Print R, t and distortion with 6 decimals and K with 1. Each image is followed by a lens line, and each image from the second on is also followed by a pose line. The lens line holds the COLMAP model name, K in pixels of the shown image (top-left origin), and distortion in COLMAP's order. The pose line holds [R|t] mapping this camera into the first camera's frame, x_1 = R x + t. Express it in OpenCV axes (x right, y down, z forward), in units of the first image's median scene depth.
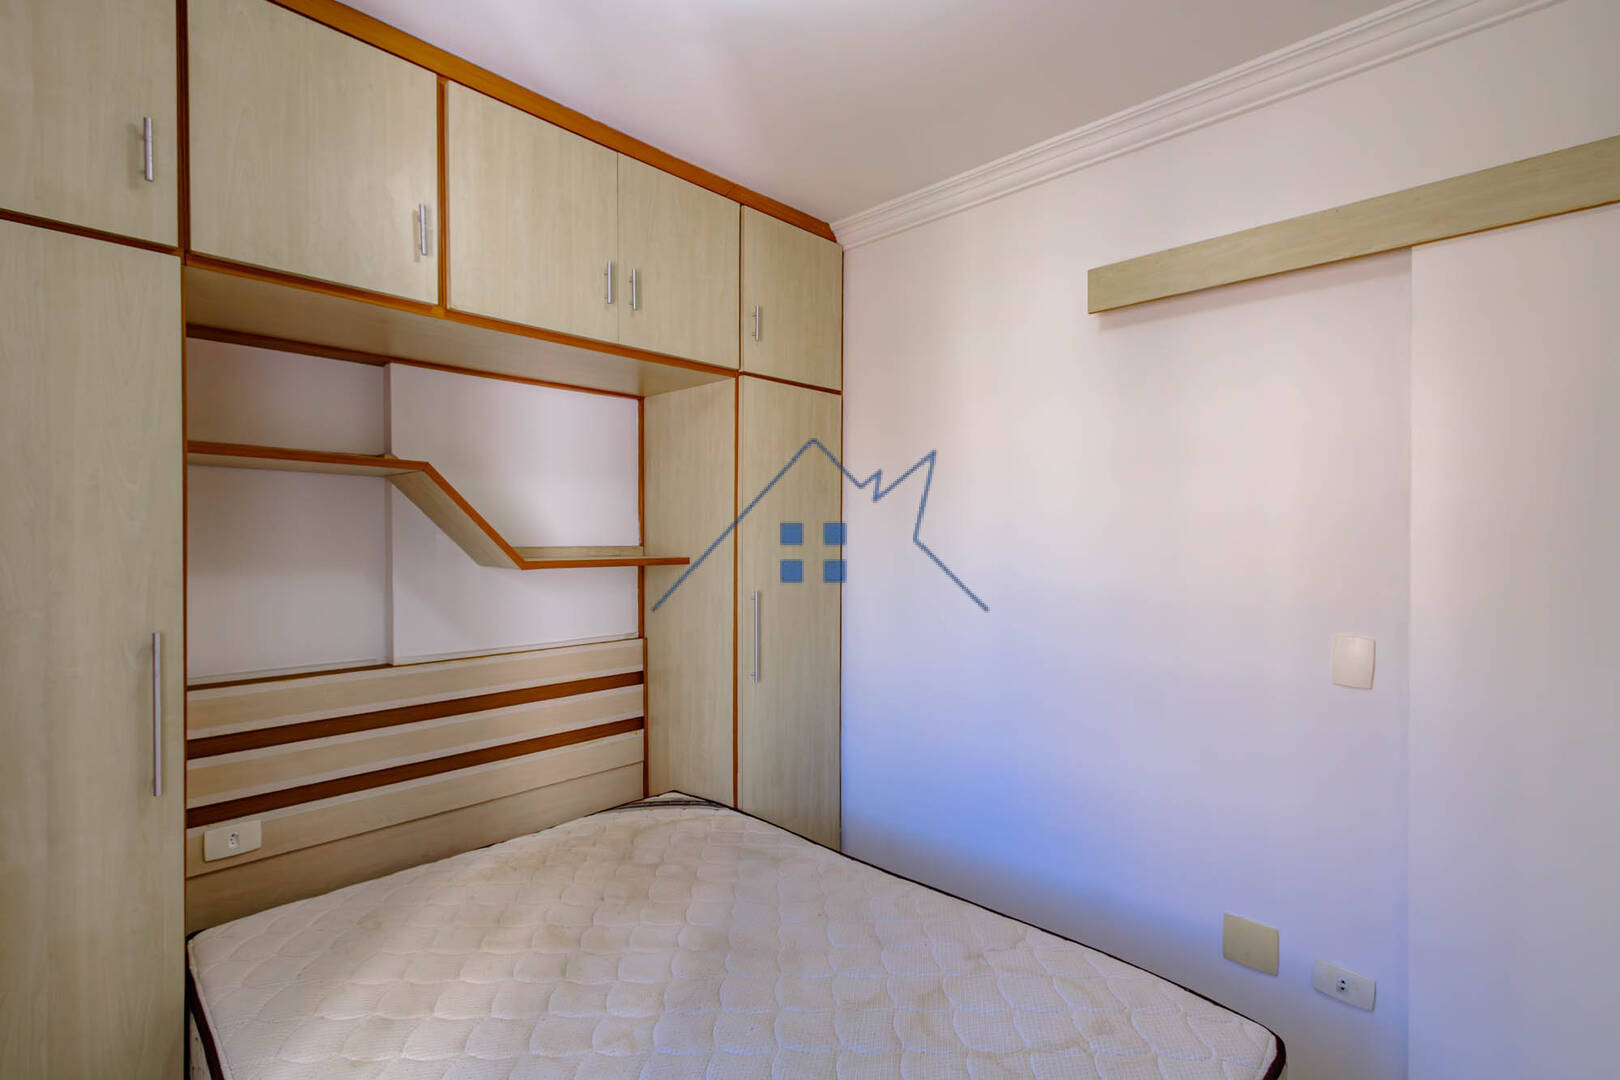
lens RADIAL K [[731.2, 0, 811.7], [0, 731.2, 538.0], [0, 0, 1]] dist [0.000038, -0.000202]
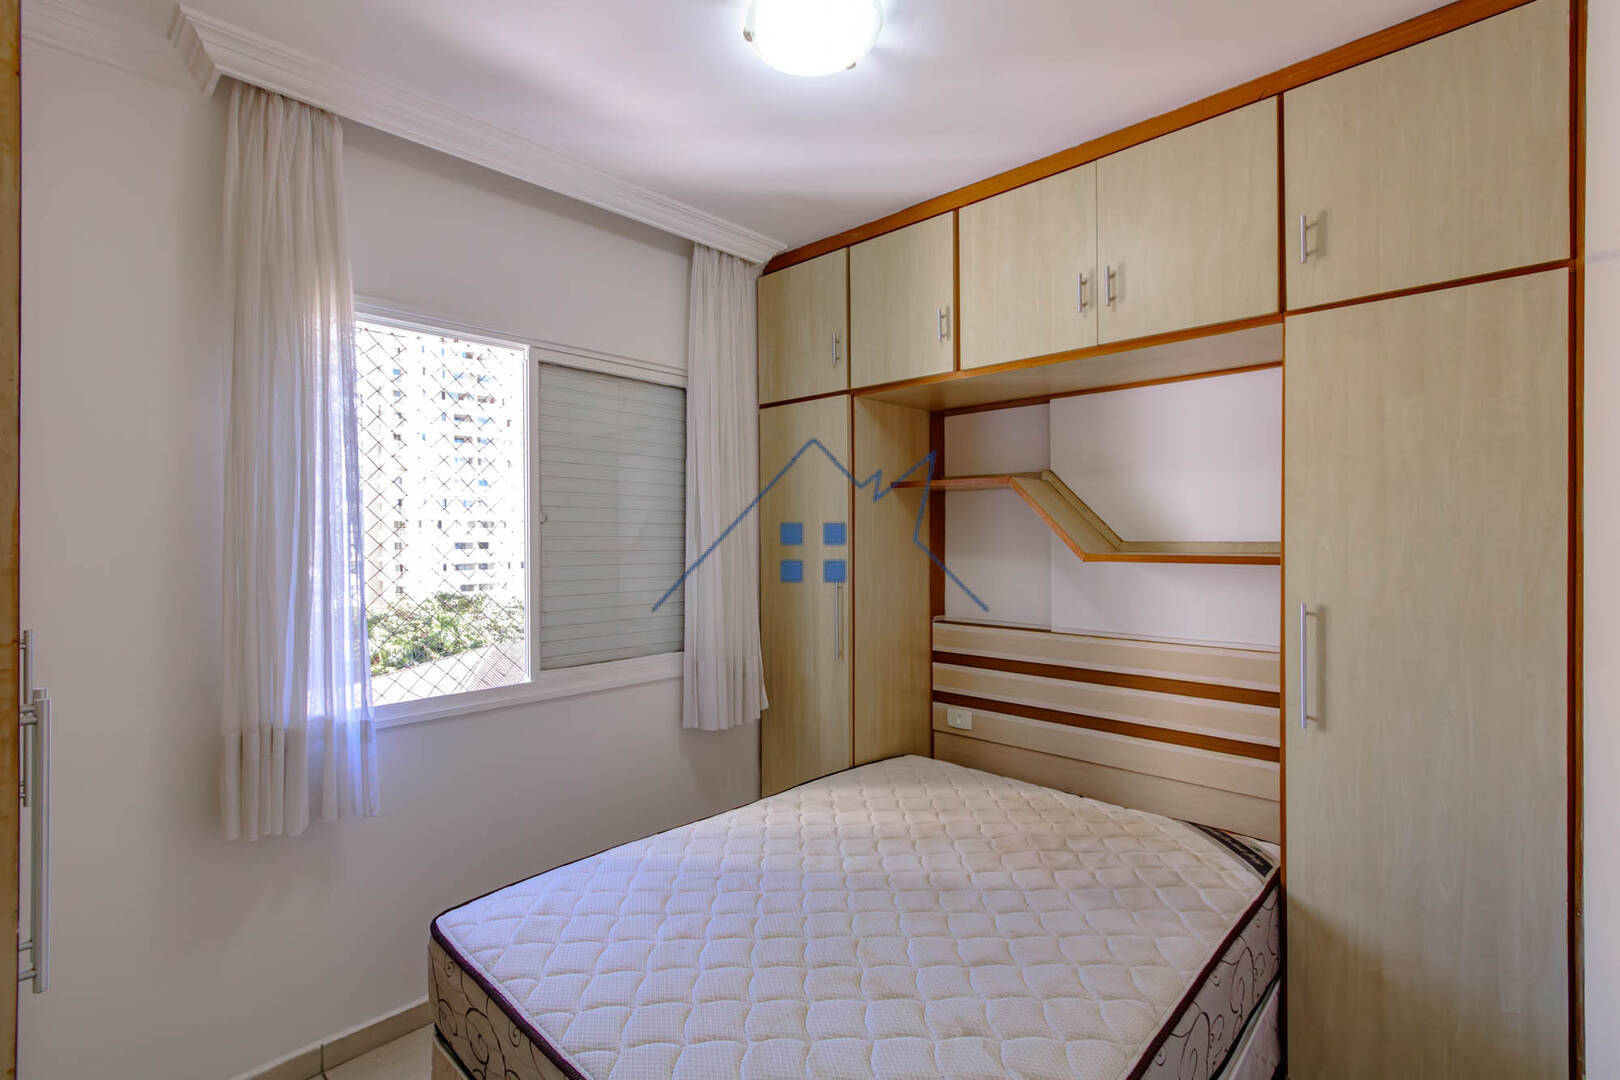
lens RADIAL K [[737.6, 0, 813.2], [0, 737.6, 528.3], [0, 0, 1]] dist [0.019944, -0.001570]
pose [[0.022921, -0.013884, -0.999641, 0.734801], [-0.000995, 0.999903, -0.013910, 0.009672], [0.999737, 0.001314, 0.022904, 0.545588]]
